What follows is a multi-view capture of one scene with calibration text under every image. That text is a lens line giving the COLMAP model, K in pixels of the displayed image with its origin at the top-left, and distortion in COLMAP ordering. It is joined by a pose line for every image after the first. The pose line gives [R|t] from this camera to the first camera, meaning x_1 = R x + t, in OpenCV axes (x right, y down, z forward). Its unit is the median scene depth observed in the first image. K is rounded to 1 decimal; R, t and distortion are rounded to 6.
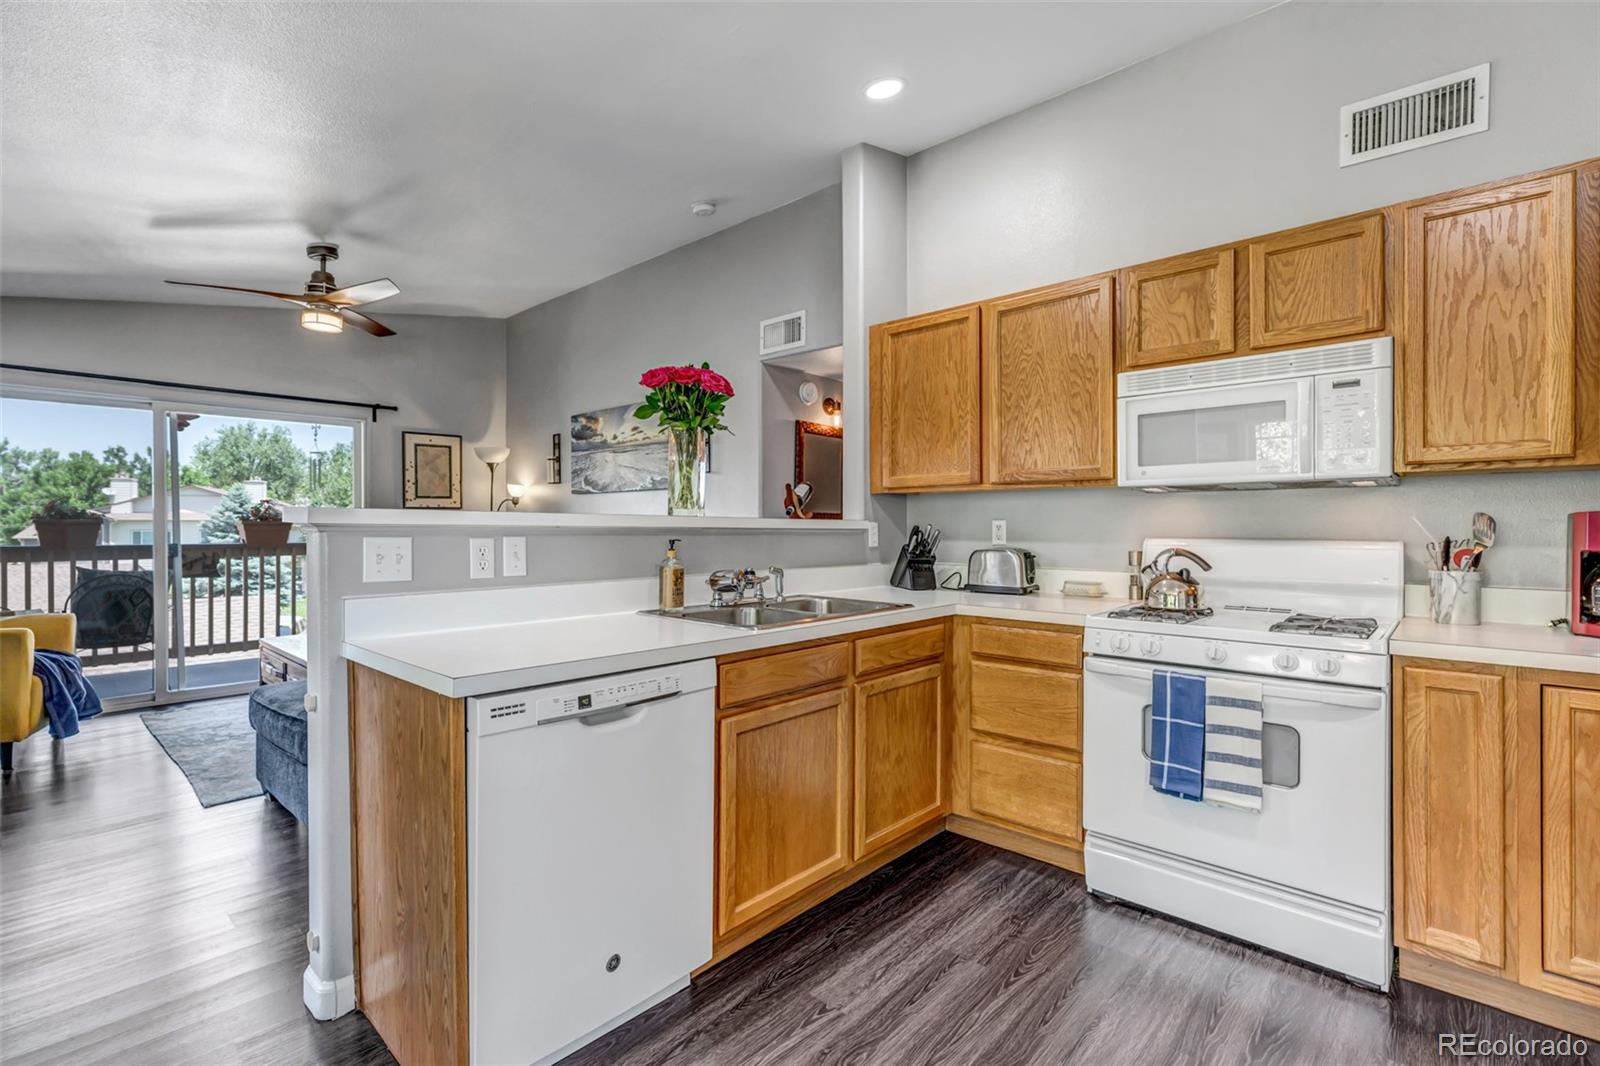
lens RADIAL K [[743.0, 0, 800.7], [0, 743.0, 534.4], [0, 0, 1]] dist [0.008823, -0.001517]
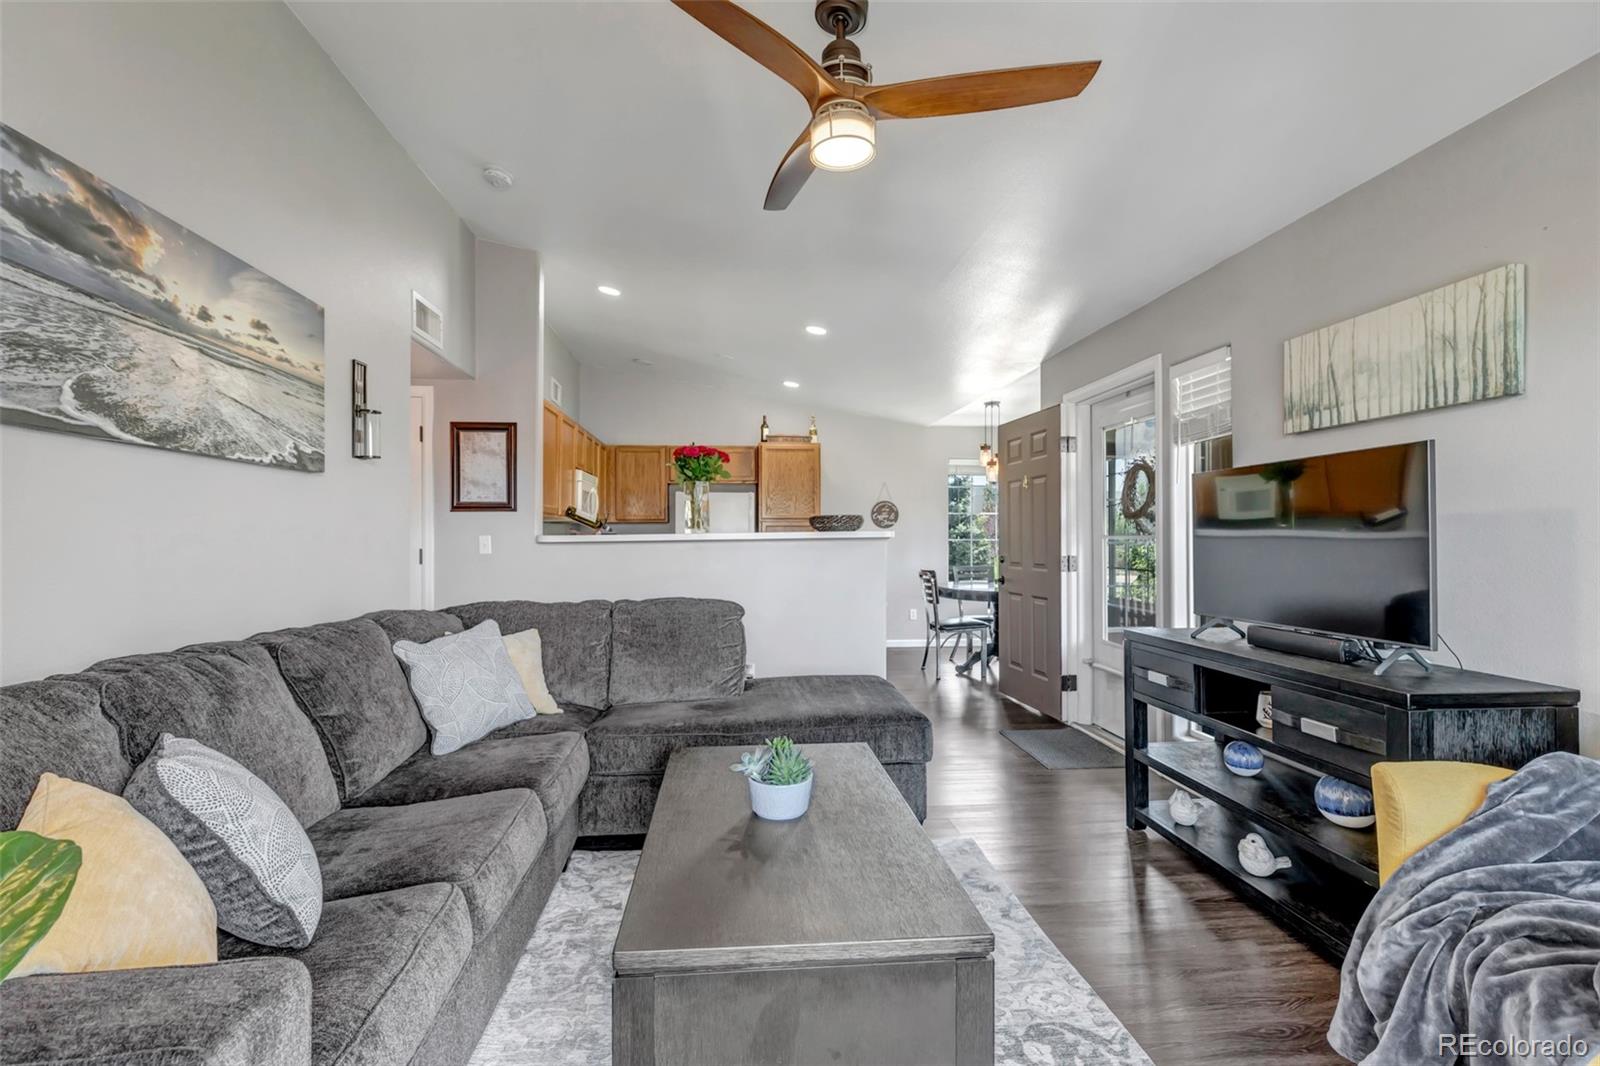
lens RADIAL K [[743.0, 0, 793.2], [0, 743.0, 532.3], [0, 0, 1]] dist [0.008823, -0.001517]
pose [[-0.745950, 0.004040, 0.665990, -1.460857], [0.008629, 0.999956, 0.003599, -0.029298], [-0.665947, 0.008432, -0.745952, 2.139455]]
